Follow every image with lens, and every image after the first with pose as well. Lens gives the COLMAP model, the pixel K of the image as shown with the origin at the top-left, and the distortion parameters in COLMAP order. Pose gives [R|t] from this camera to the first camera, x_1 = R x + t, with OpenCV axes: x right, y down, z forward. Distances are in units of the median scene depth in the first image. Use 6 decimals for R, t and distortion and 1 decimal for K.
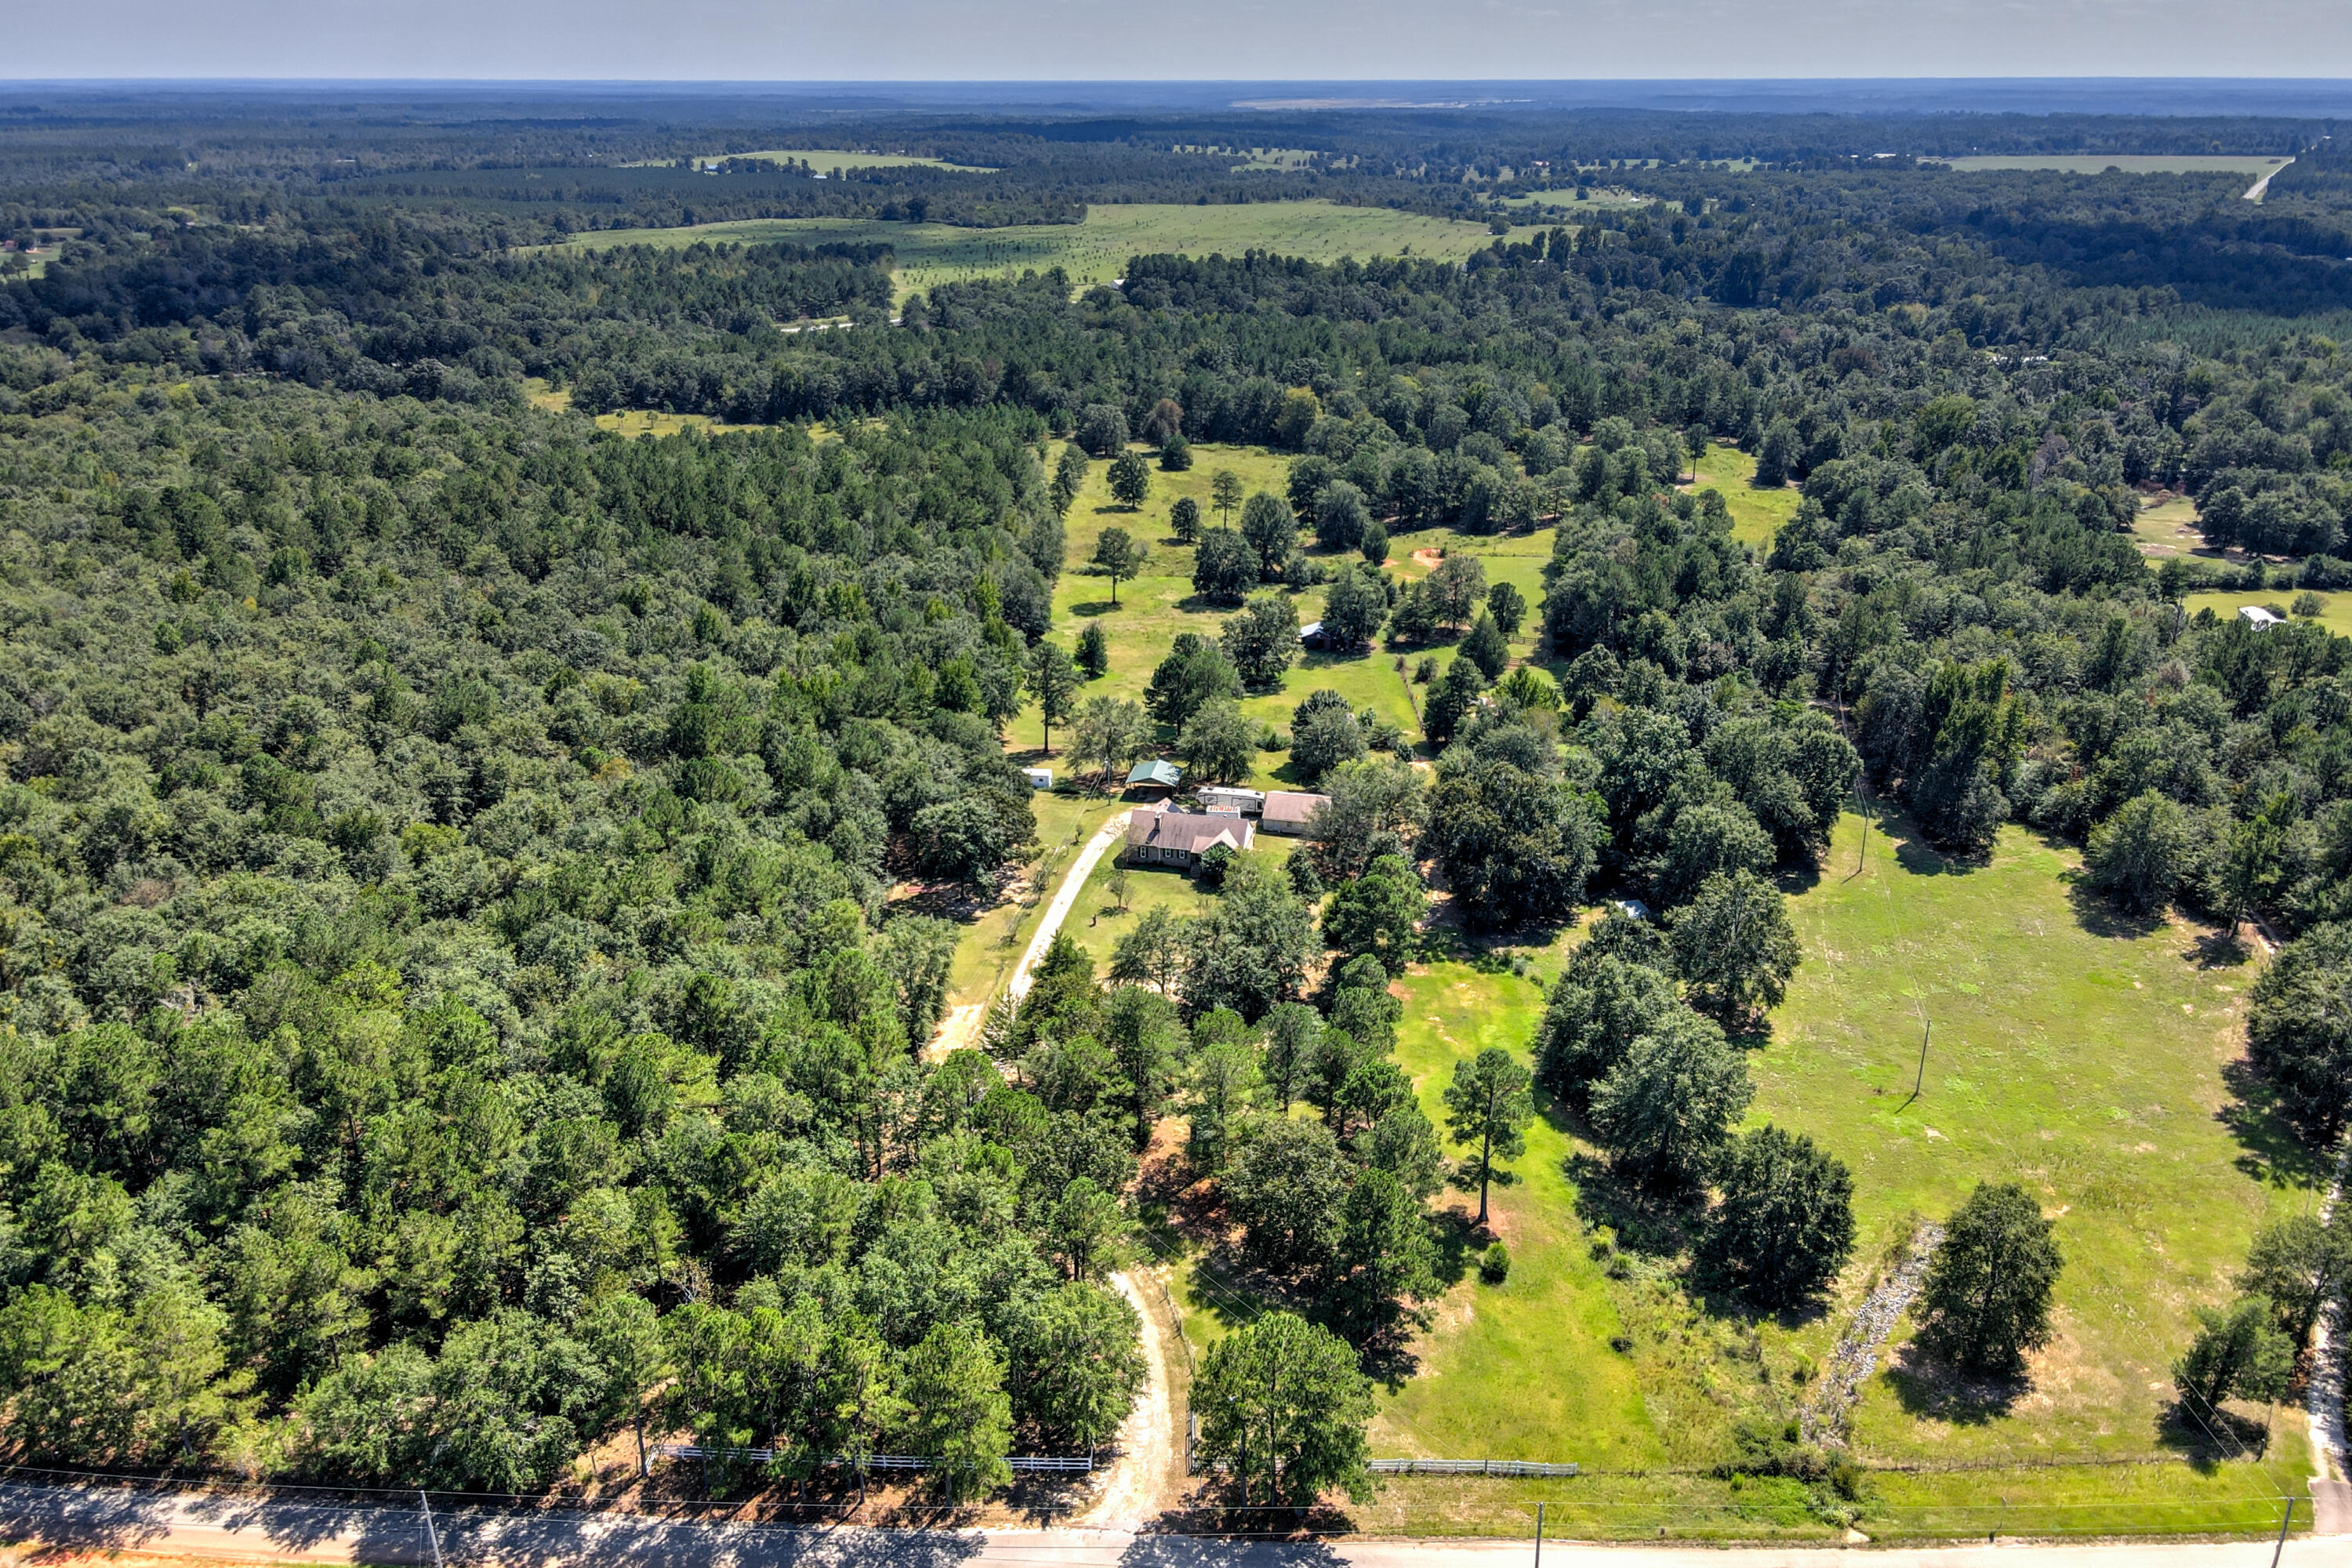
lens RADIAL K [[1732.3, 0, 1171.0], [0, 1732.3, 727.9], [0, 0, 1]] dist [-0.007477, 0.038585]
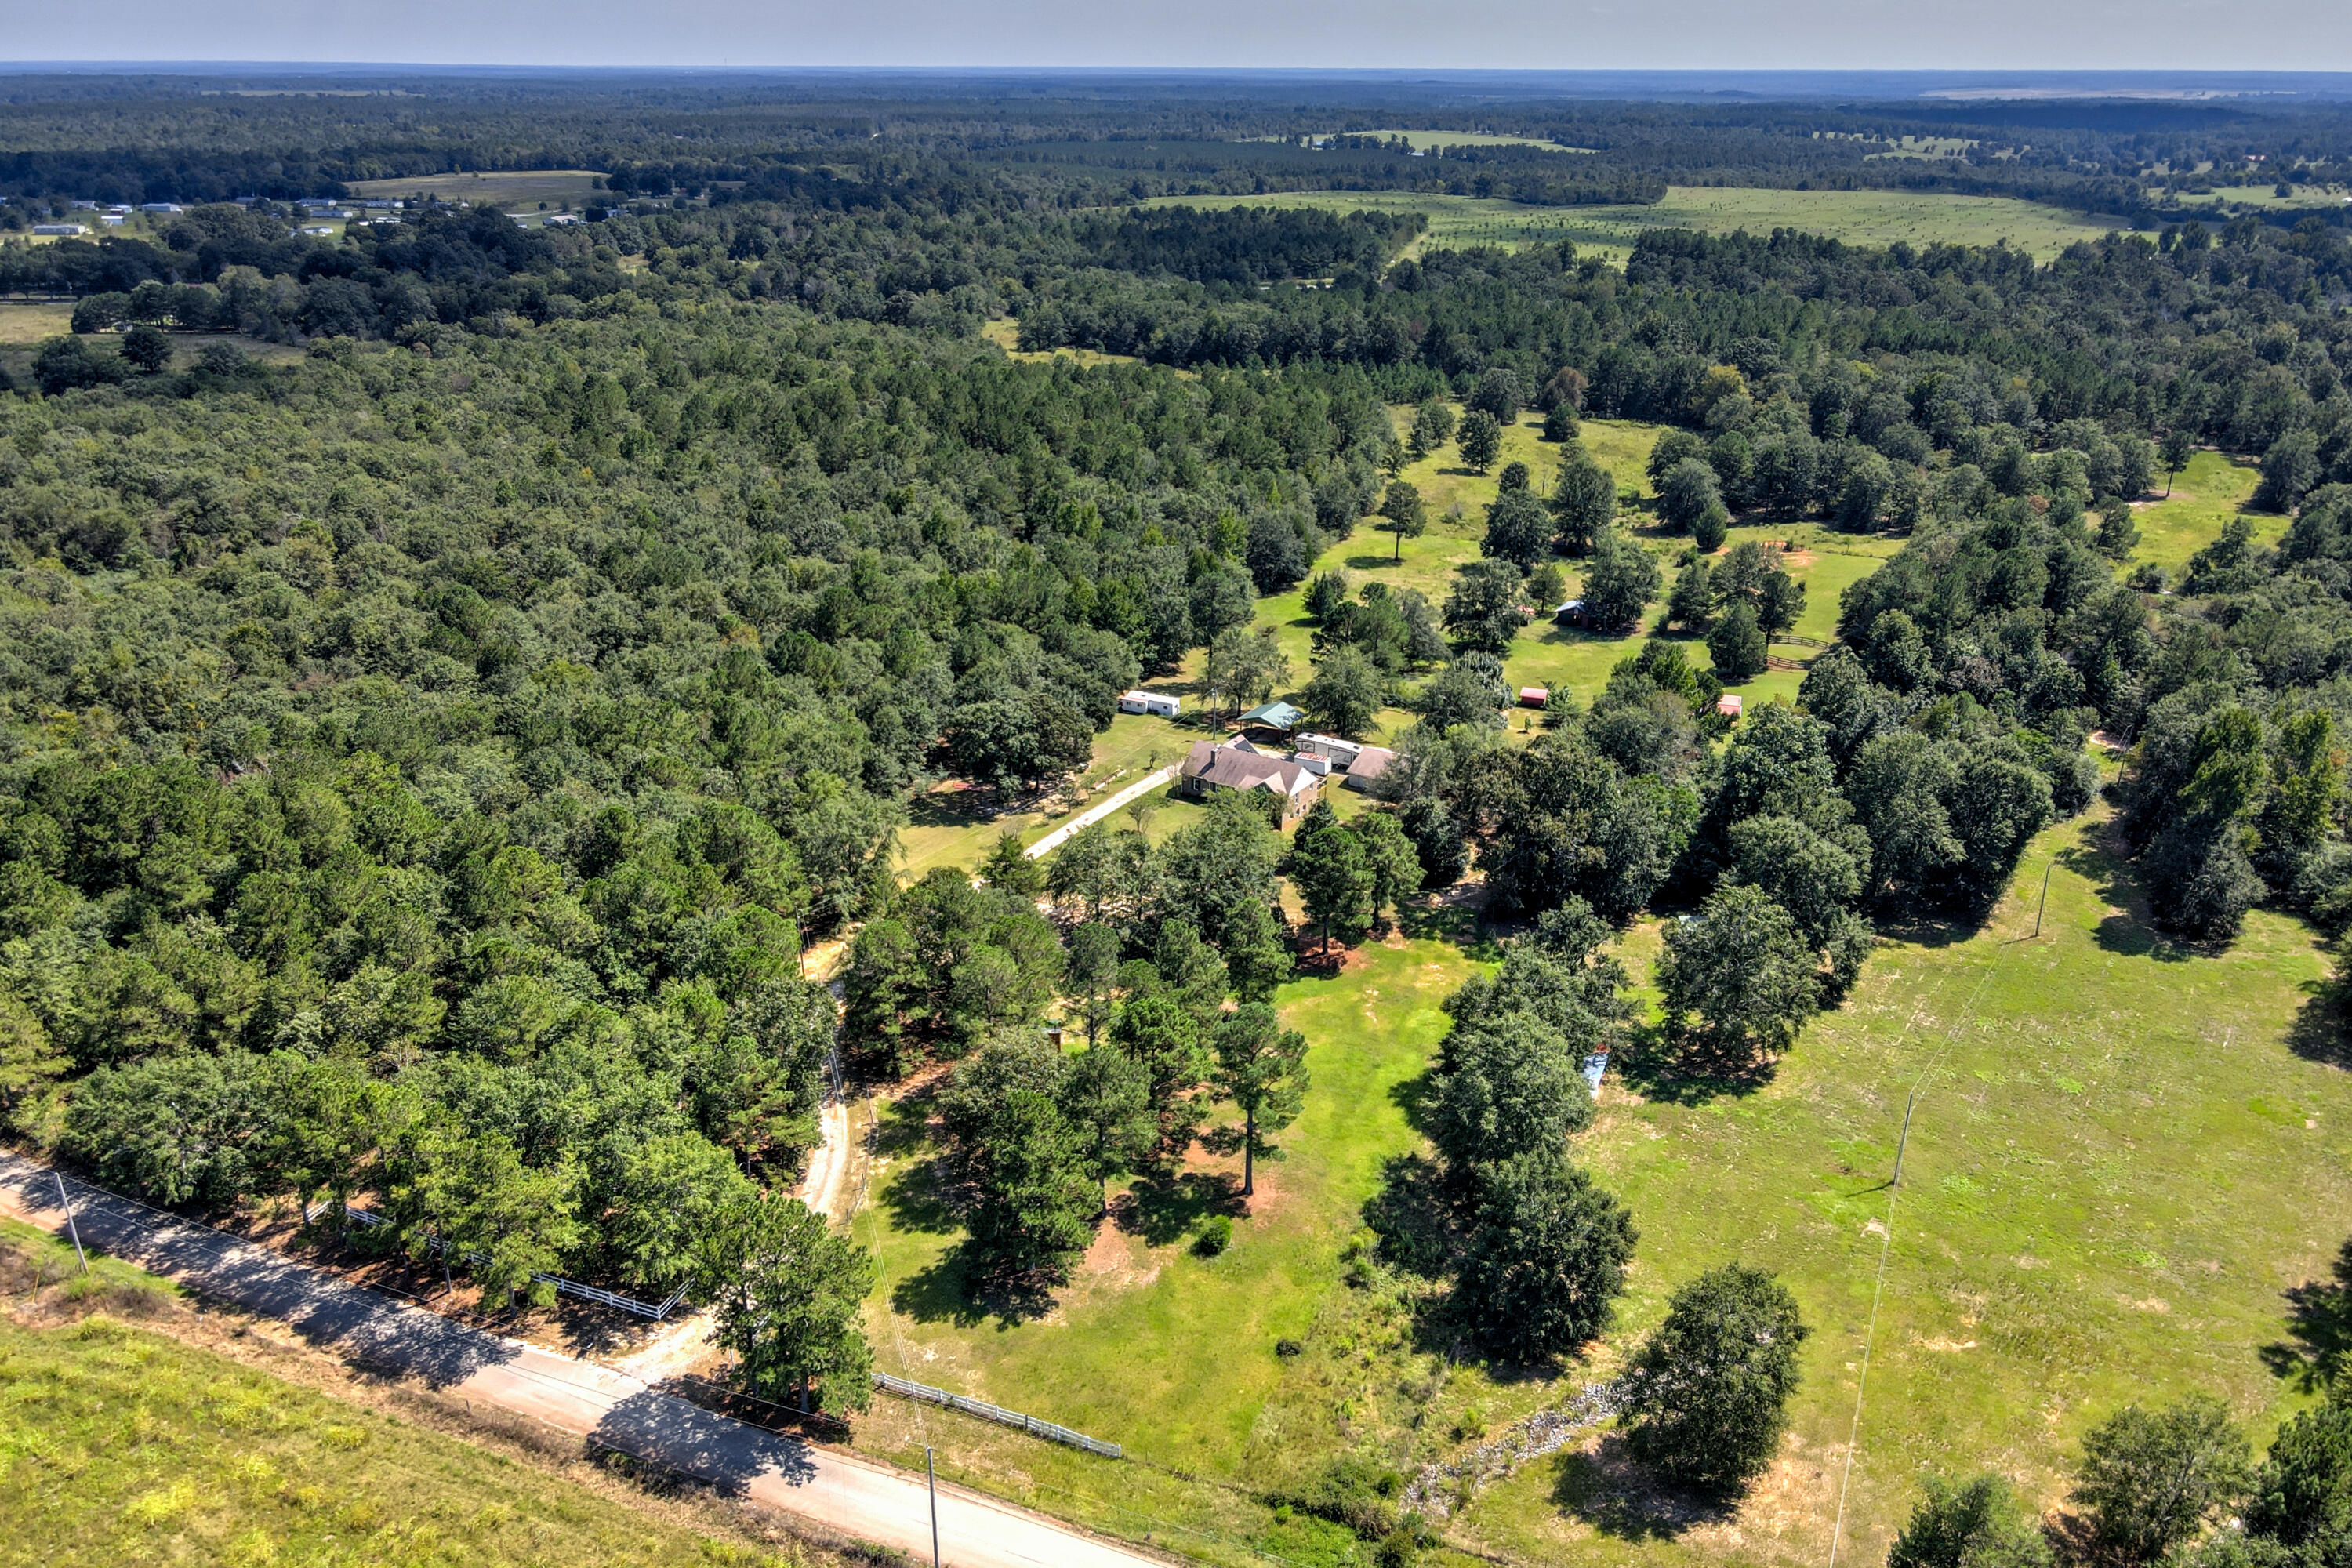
lens RADIAL K [[1732.3, 0, 1171.0], [0, 1732.3, 727.9], [0, 0, 1]] dist [-0.007477, 0.038585]
pose [[0.935009, 0.131597, -0.329302, 0.196310], [-0.129830, 0.991156, 0.027456, 0.011189], [0.330003, 0.017082, 0.943825, 0.061203]]
